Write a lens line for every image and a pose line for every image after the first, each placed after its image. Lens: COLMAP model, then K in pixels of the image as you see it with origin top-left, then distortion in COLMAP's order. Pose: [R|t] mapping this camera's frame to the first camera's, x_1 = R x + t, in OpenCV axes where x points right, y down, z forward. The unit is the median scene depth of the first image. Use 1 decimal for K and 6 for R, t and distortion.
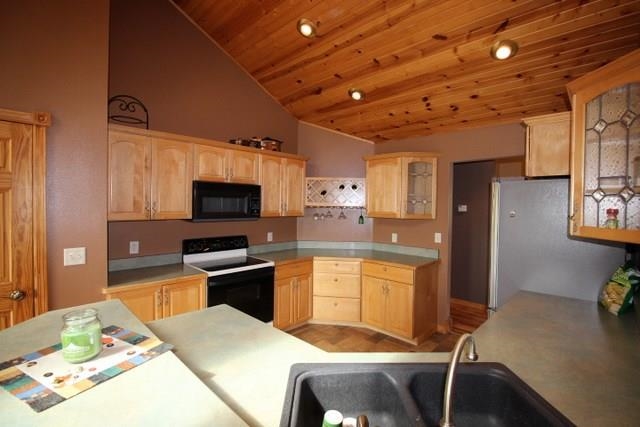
lens RADIAL K [[302.5, 0, 320.0], [0, 302.5, 210.7], [0, 0, 1]] dist [-0.005097, -0.007414]
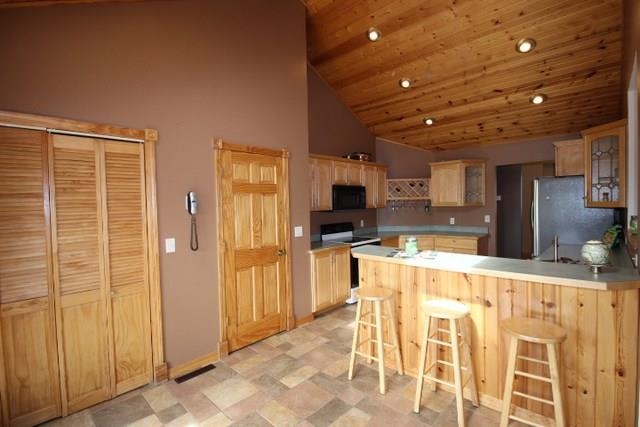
lens RADIAL K [[302.5, 0, 320.6], [0, 302.5, 210.4], [0, 0, 1]] dist [-0.005097, -0.007414]
pose [[0.999388, -0.034793, 0.003583, -0.454718], [0.034774, 0.999380, 0.005443, 0.016983], [-0.003770, -0.005315, 0.999979, -0.481444]]
